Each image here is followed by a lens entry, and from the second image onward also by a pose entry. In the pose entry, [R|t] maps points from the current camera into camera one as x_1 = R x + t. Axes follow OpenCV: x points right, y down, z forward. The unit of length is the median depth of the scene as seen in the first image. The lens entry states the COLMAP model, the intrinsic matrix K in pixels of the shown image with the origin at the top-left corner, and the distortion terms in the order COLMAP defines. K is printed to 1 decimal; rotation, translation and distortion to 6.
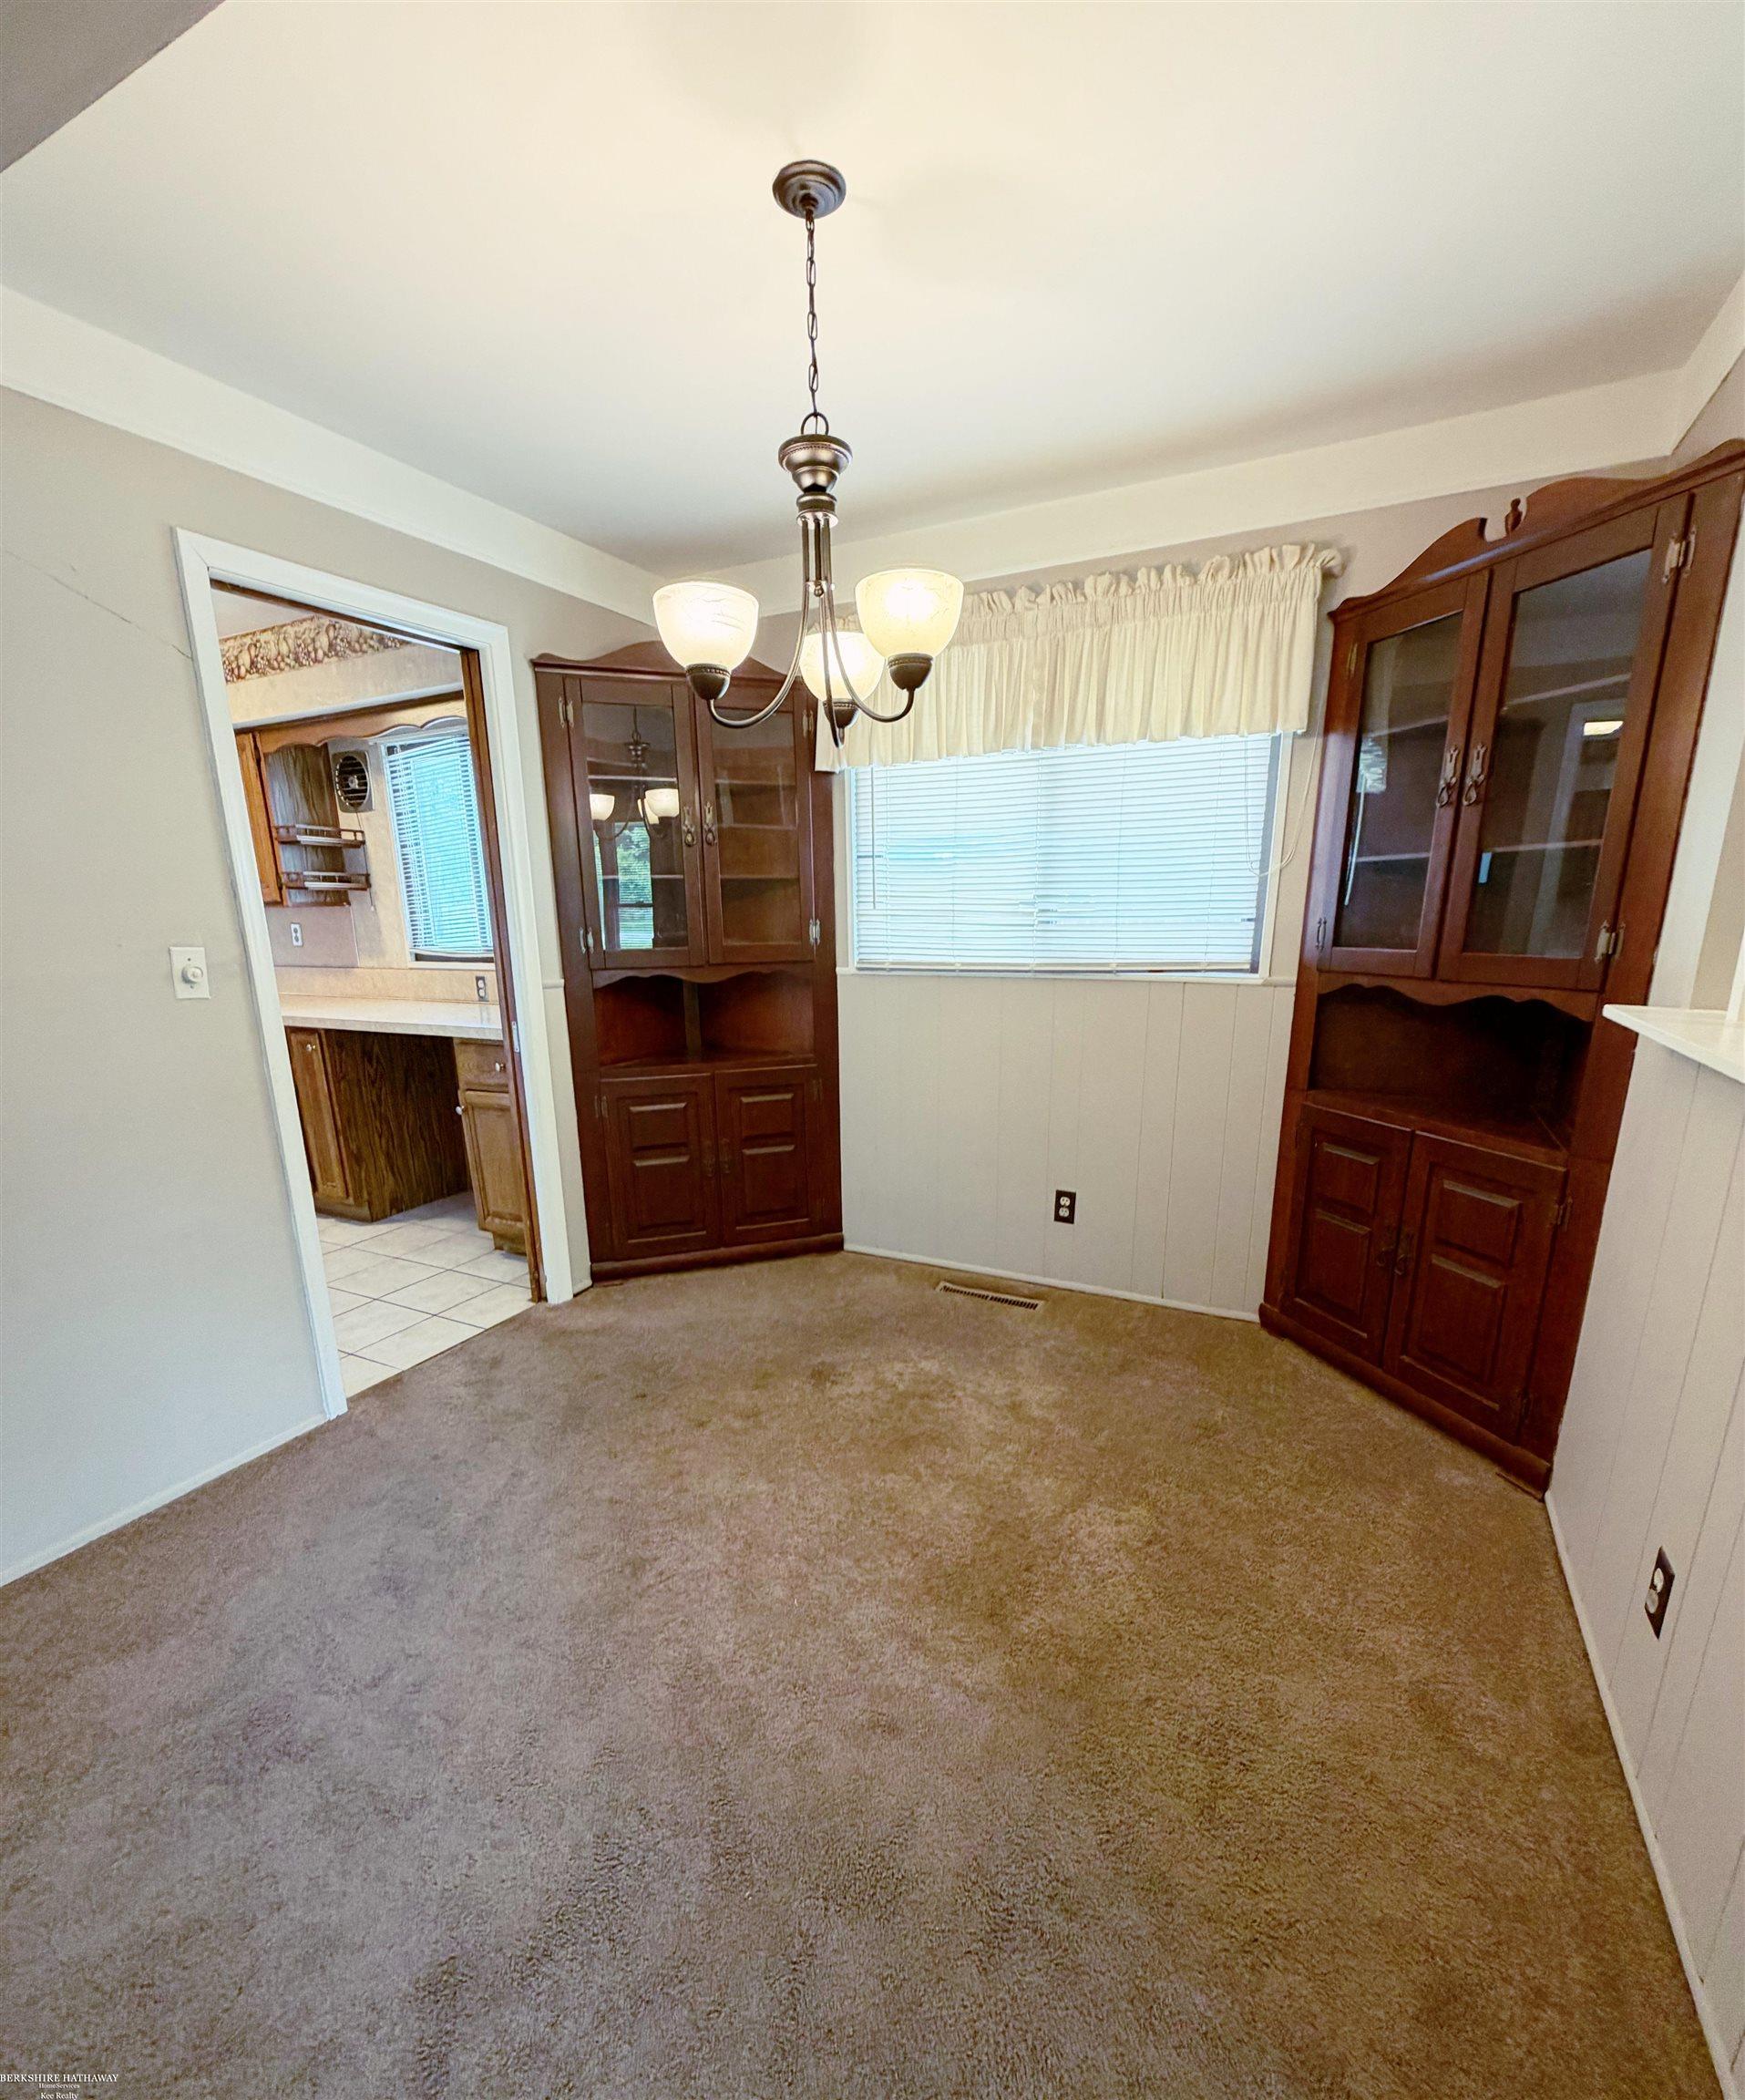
lens RADIAL K [[932.4, 0, 864.8], [0, 932.4, 1158.1], [0, 0, 1]] dist [-0.000445, 0.000139]
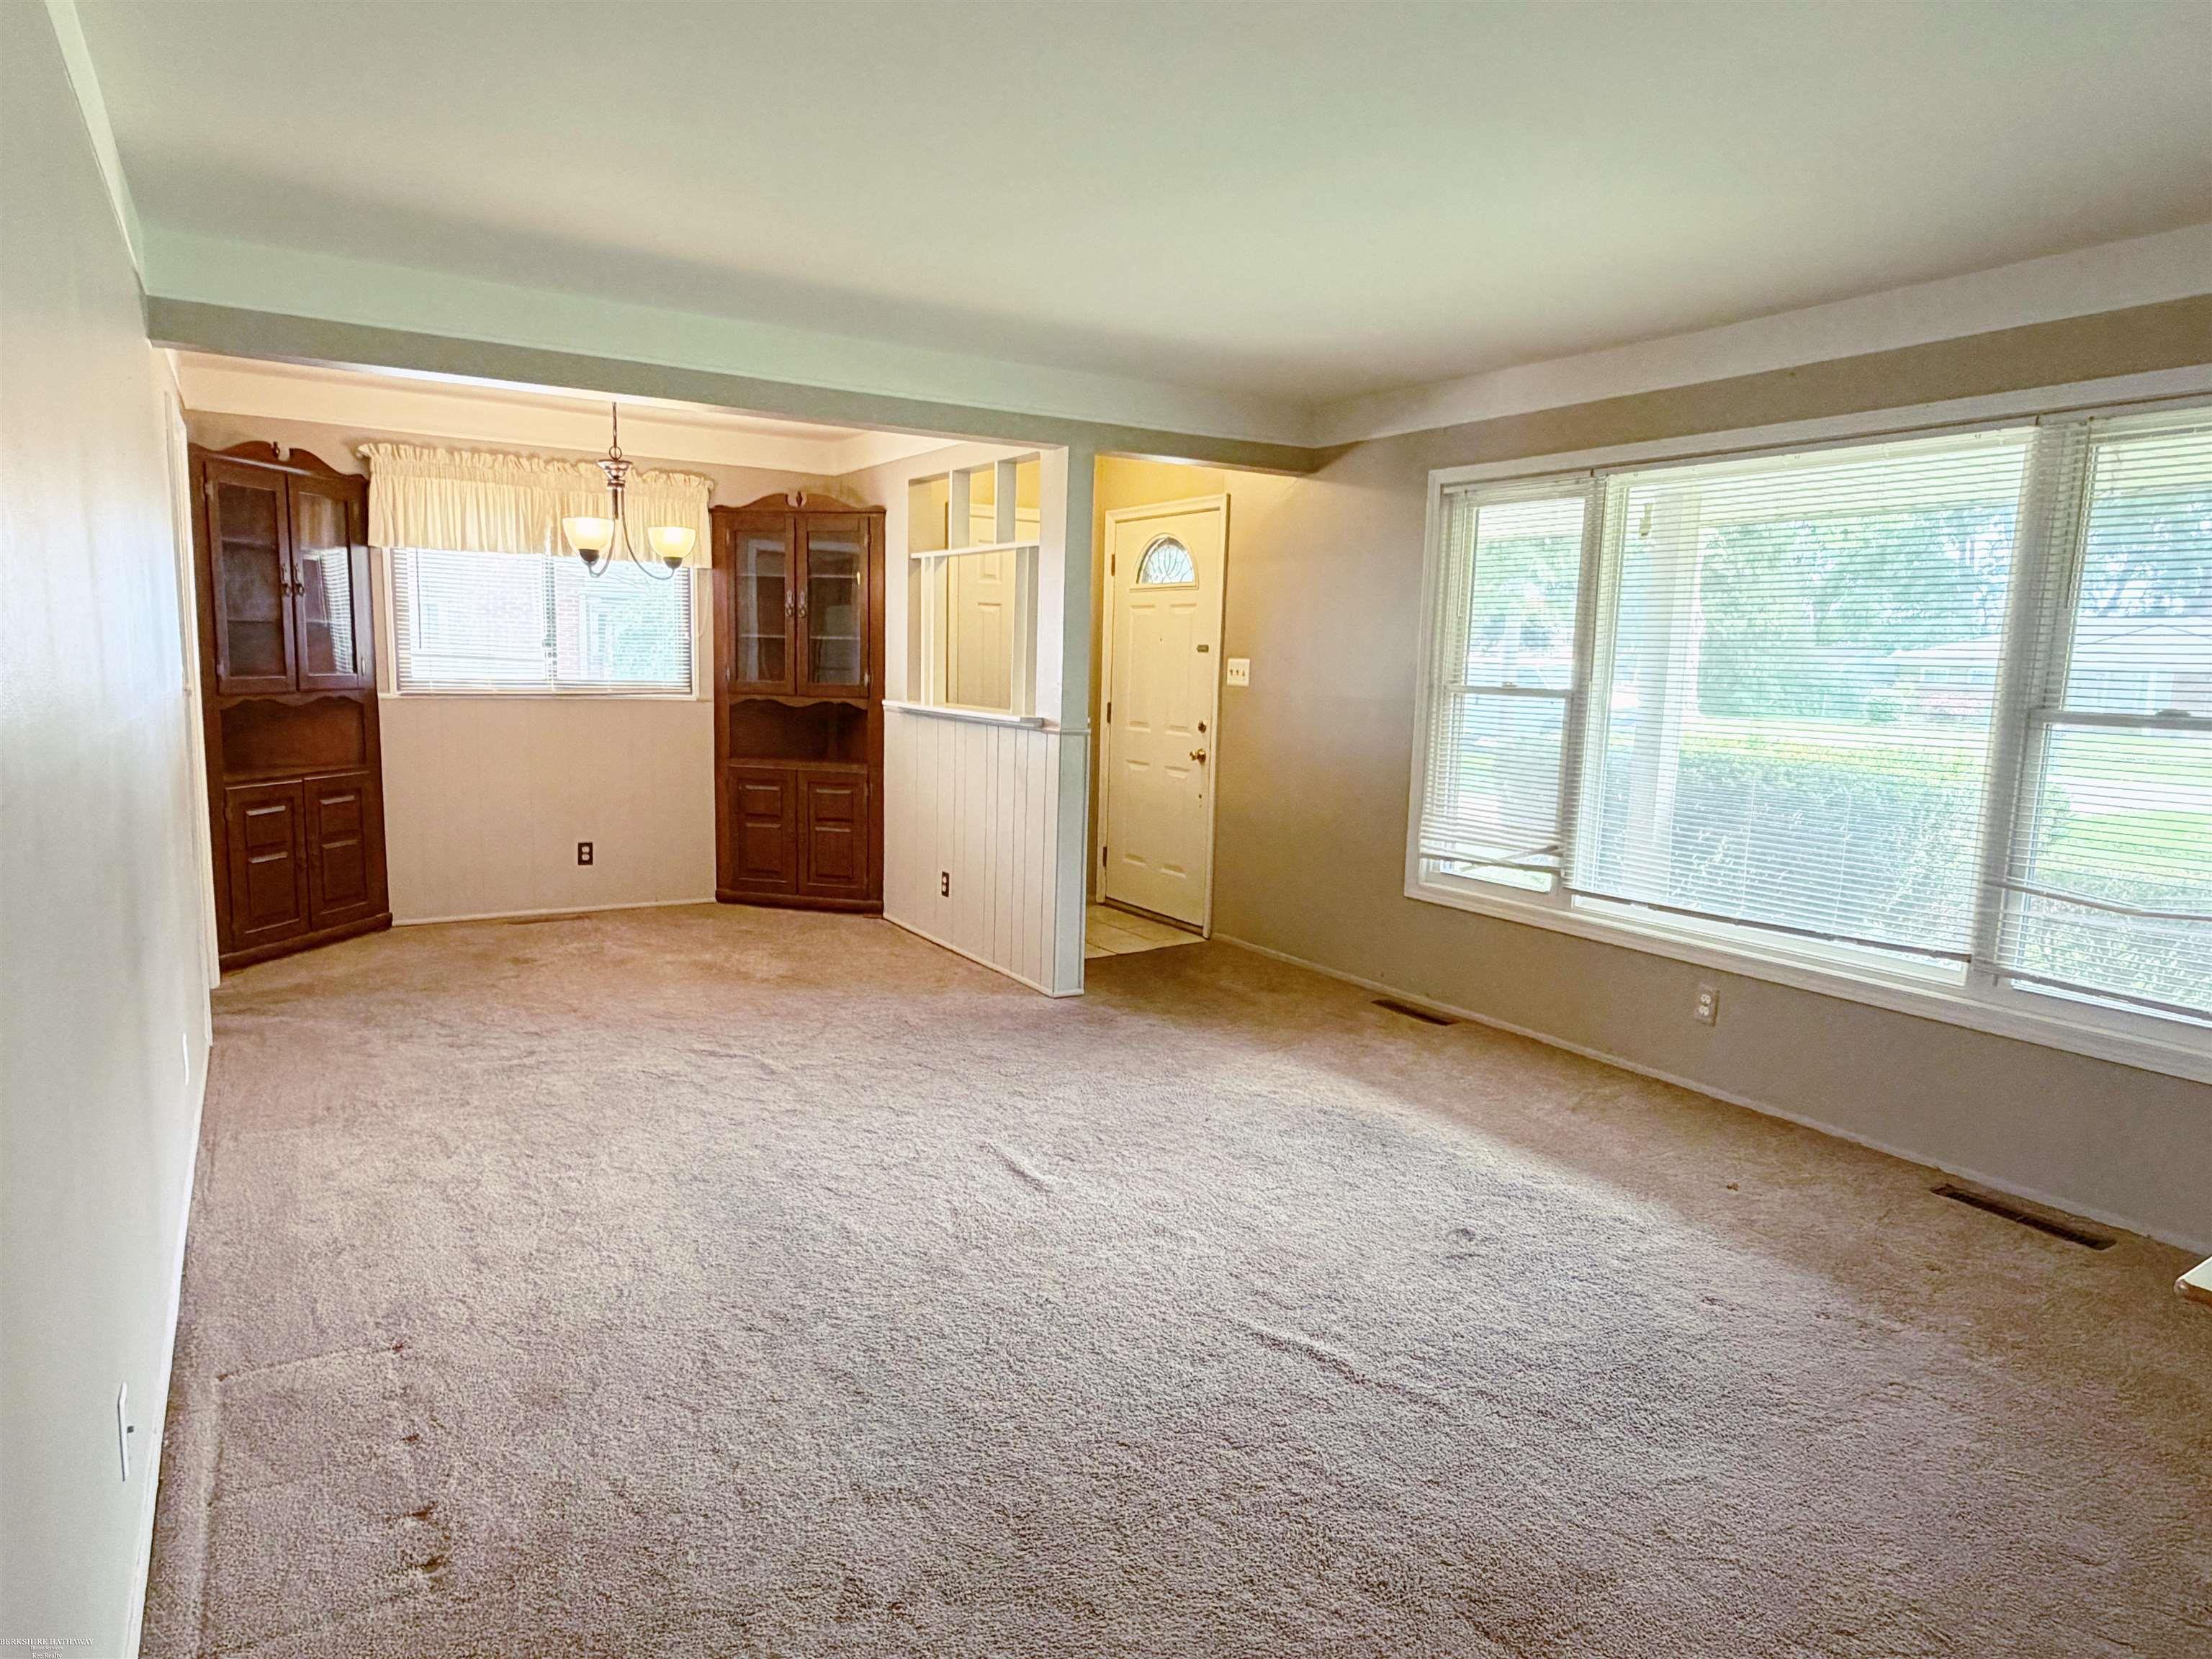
lens RADIAL K [[1311.8, 0, 1106.0], [0, 1311.8, 829.5], [0, 0, 1]] dist [0.000133, -0.000172]
pose [[0.505087, -0.091837, 0.858169, -1.132247], [0.185928, 0.982554, -0.004282, 0.175753], [-0.842804, 0.161720, 0.513350, -0.747646]]
